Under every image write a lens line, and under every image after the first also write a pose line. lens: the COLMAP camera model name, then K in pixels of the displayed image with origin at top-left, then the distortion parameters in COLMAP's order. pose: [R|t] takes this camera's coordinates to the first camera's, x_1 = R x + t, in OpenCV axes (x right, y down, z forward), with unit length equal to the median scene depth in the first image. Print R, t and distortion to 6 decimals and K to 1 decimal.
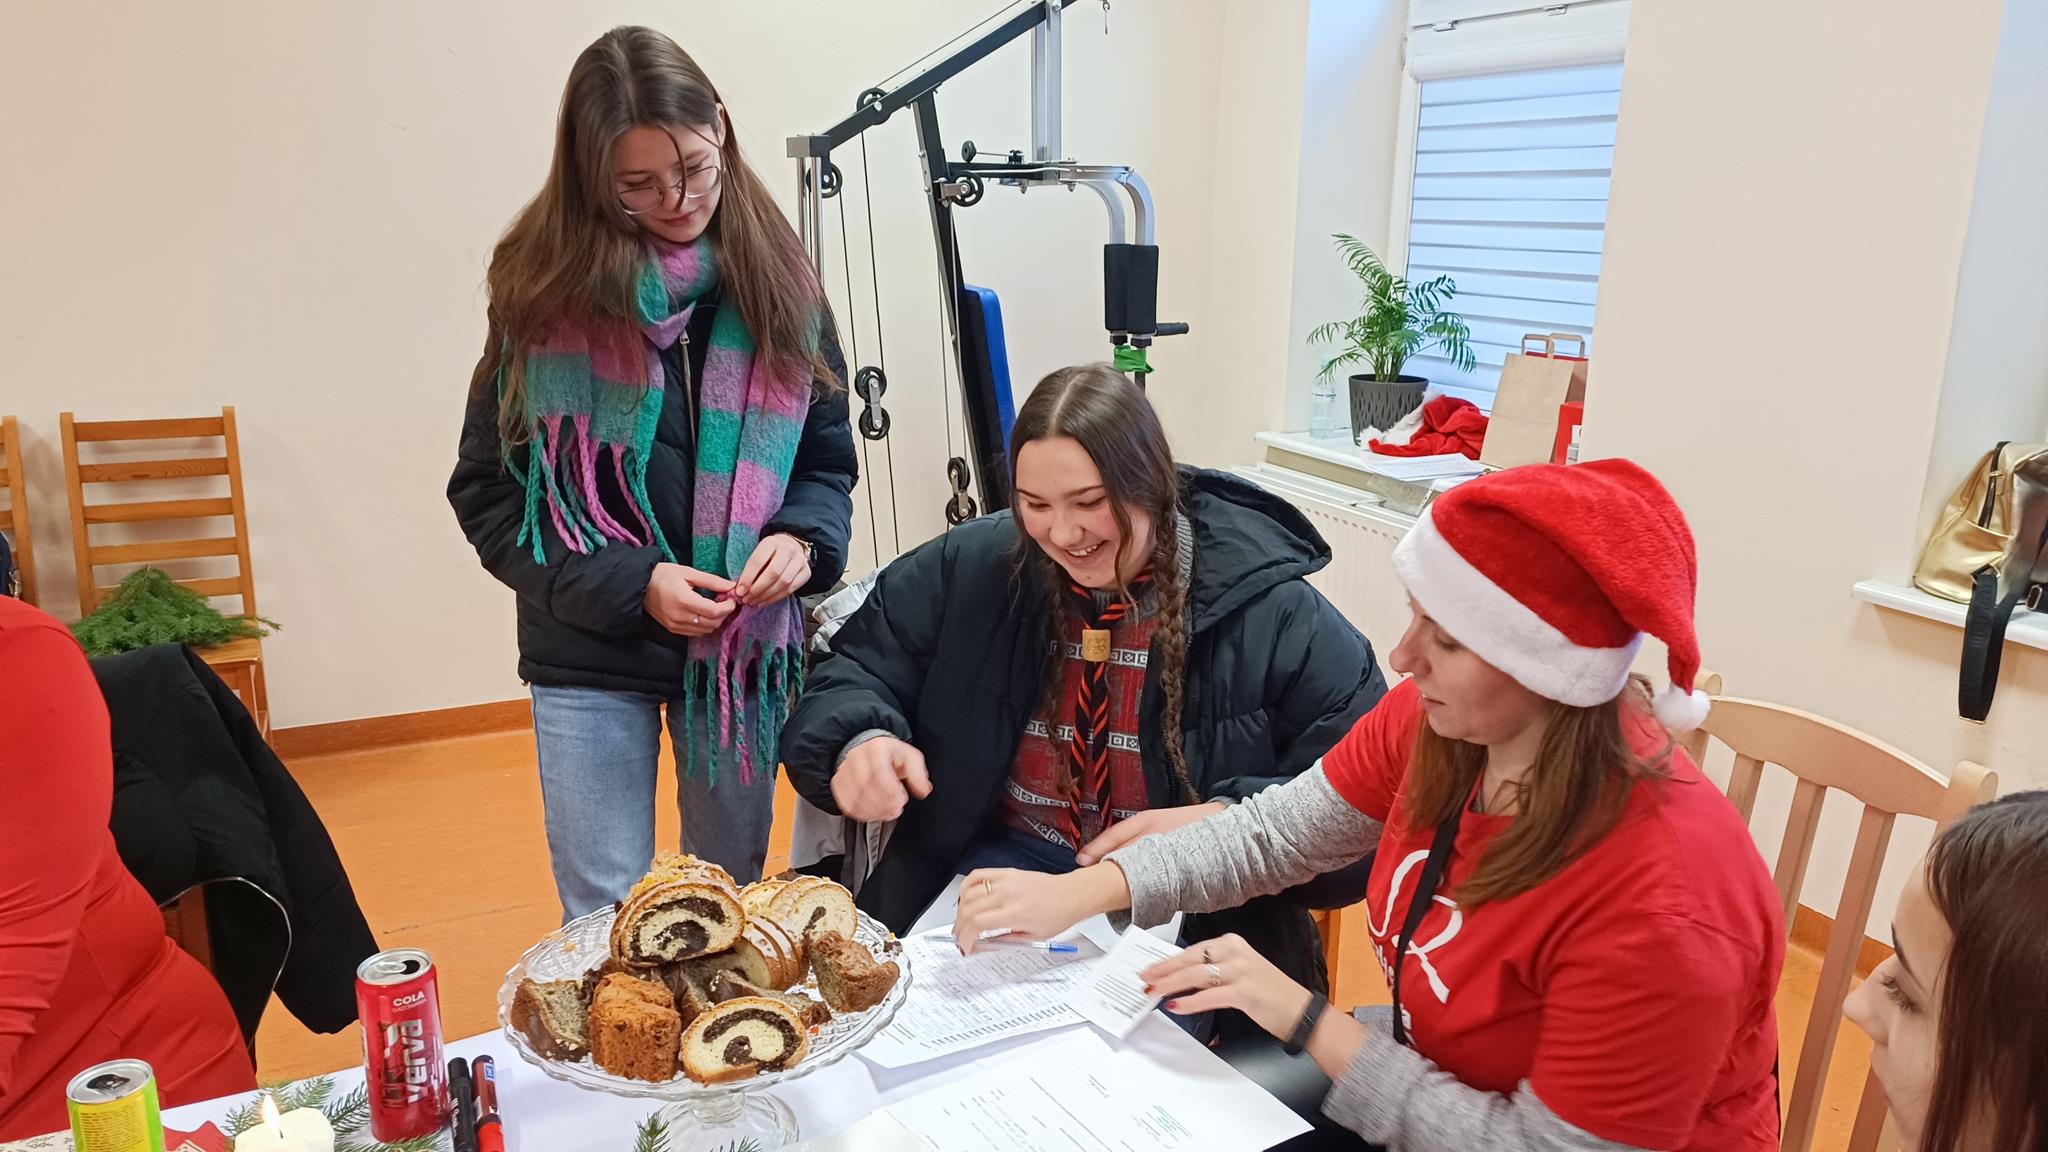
lens RADIAL K [[1428.3, 0, 1025.8], [0, 1428.3, 584.0], [0, 0, 1]] dist [-0.027910, -0.001054]
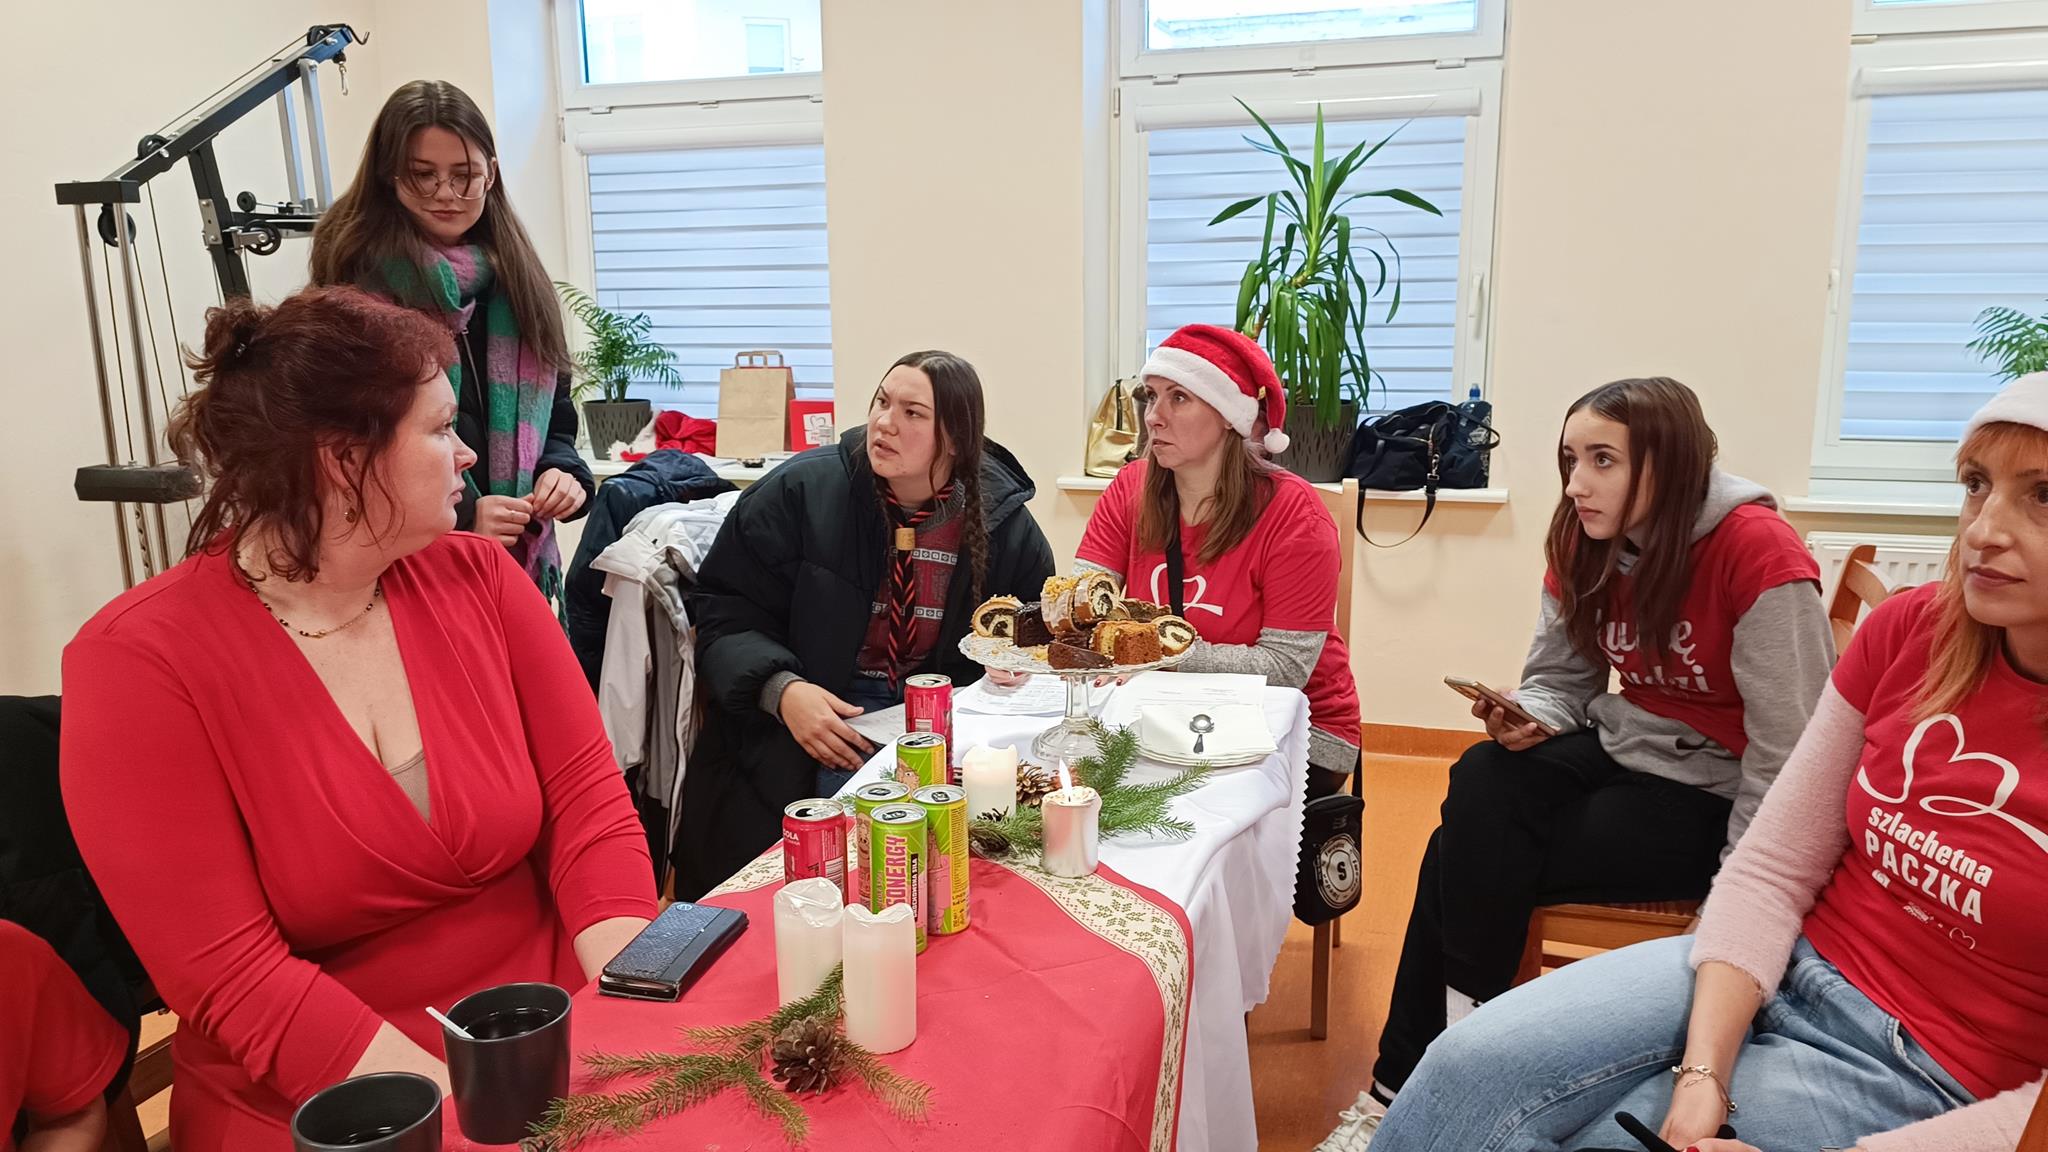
lens RADIAL K [[1428.3, 0, 1023.1], [0, 1428.3, 575.6], [0, 0, 1]] dist [-0.027910, -0.001054]
pose [[0.701143, -0.154491, 0.696083, -0.392497], [0.199638, 0.979733, 0.016357, 0.050295], [-0.684502, 0.127496, 0.717775, -0.065280]]
